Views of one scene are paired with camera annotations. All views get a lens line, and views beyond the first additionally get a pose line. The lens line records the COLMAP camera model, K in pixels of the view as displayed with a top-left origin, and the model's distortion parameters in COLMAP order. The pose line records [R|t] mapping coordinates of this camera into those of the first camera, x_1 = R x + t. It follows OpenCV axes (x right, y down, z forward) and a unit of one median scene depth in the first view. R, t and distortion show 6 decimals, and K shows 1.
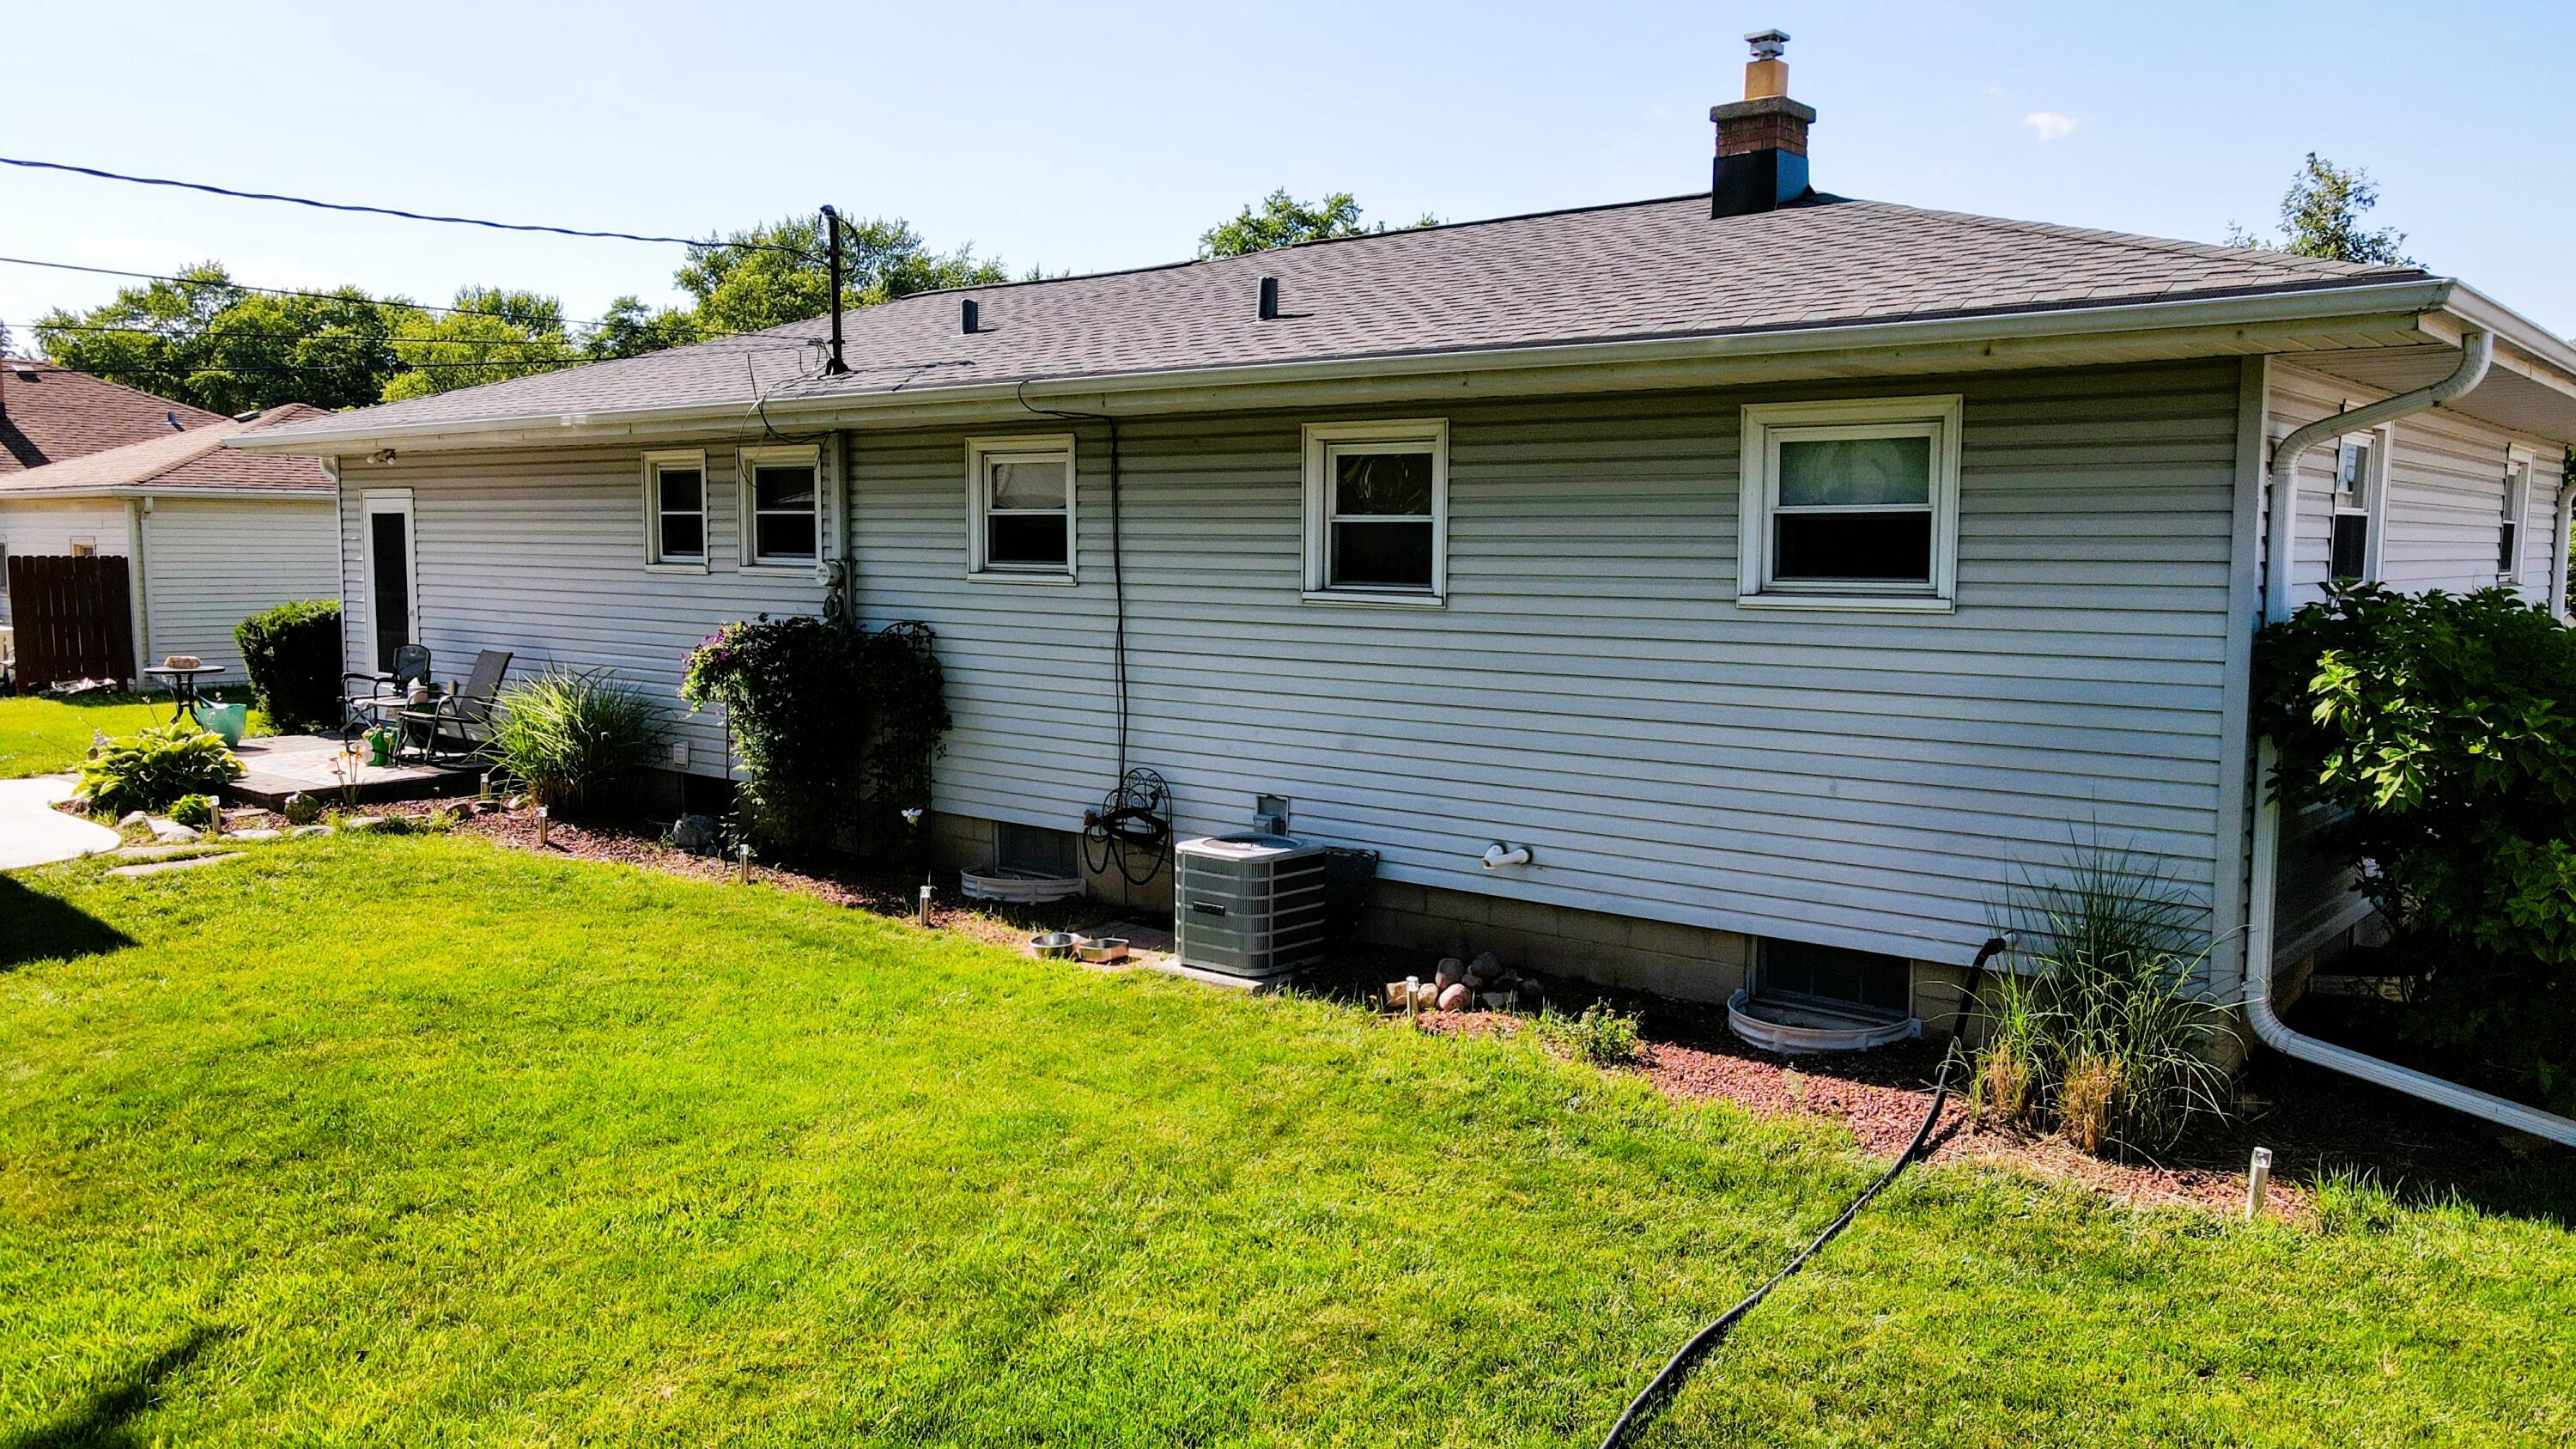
lens RADIAL K [[1890.5, 0, 1288.0], [0, 1890.5, 724.5], [0, 0, 1]] dist [0.024926, -0.001576]
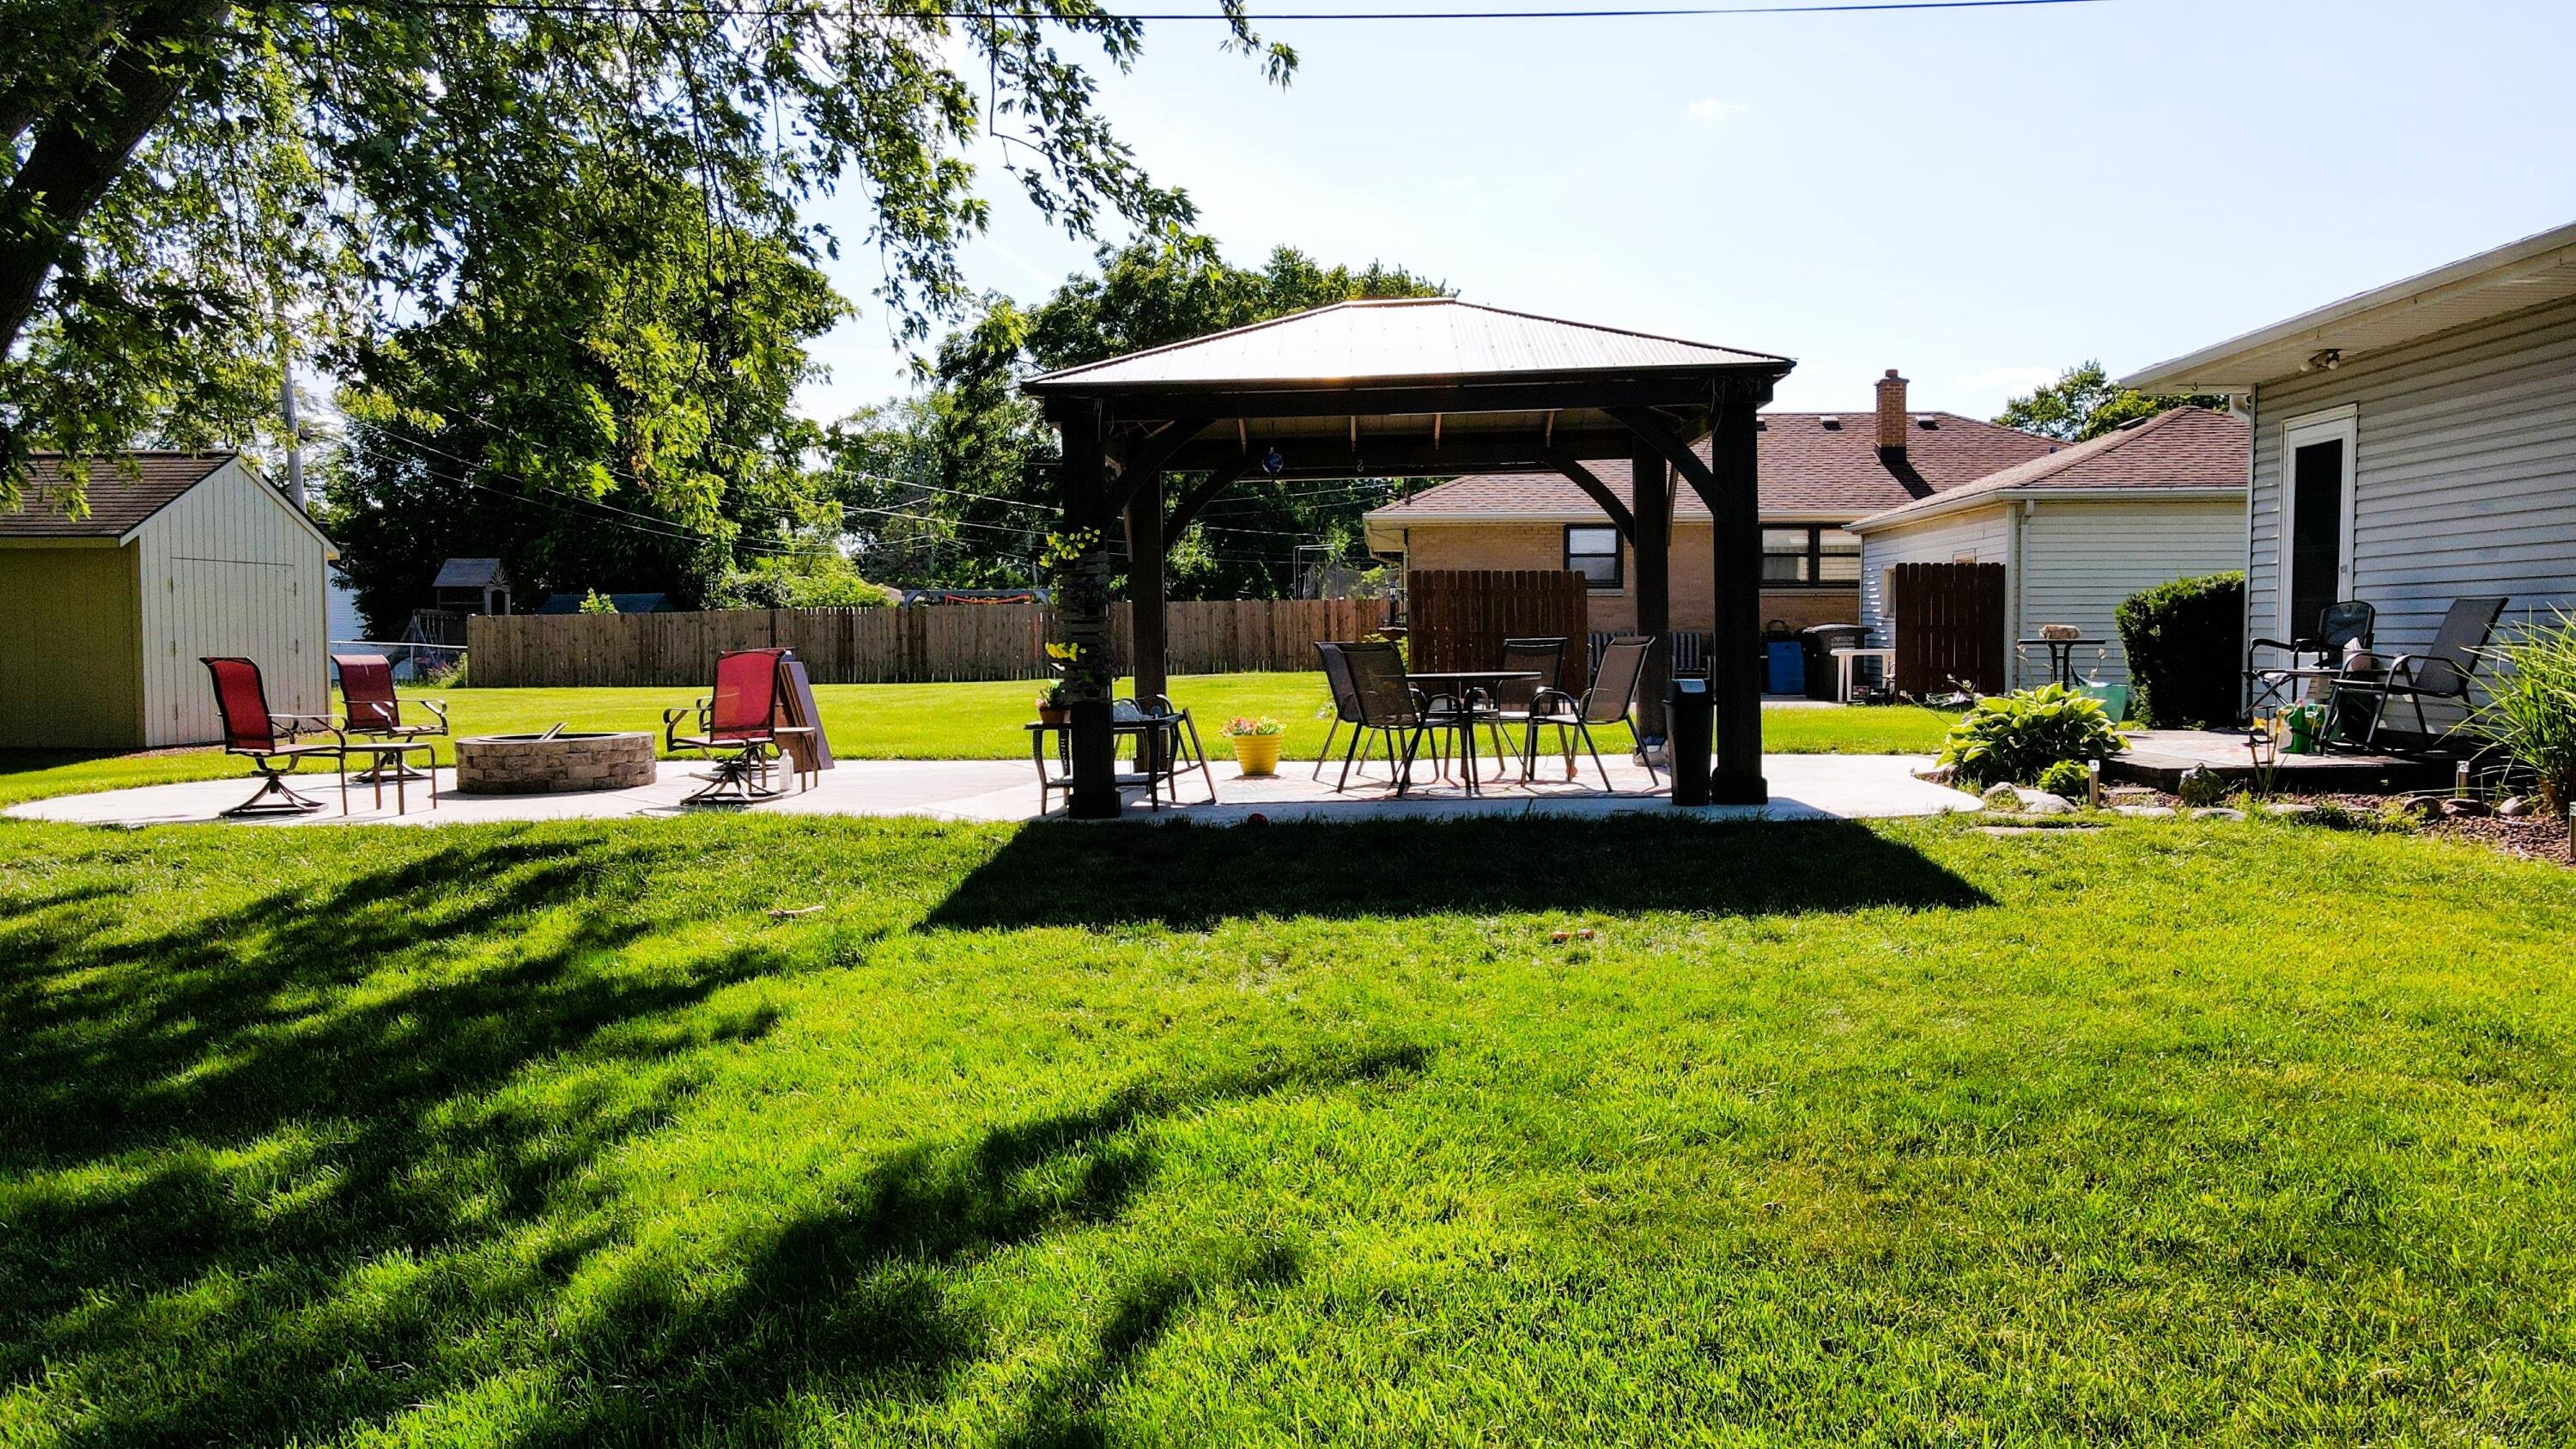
lens RADIAL K [[1920.8, 0, 1288.0], [0, 1920.8, 724.5], [0, 0, 1]] dist [0.000033, 0.043774]
pose [[0.622944, 0.030972, -0.781653, -0.185238], [-0.071270, 0.997307, -0.017282, 0.072425], [0.779013, 0.066475, 0.623474, 0.301367]]
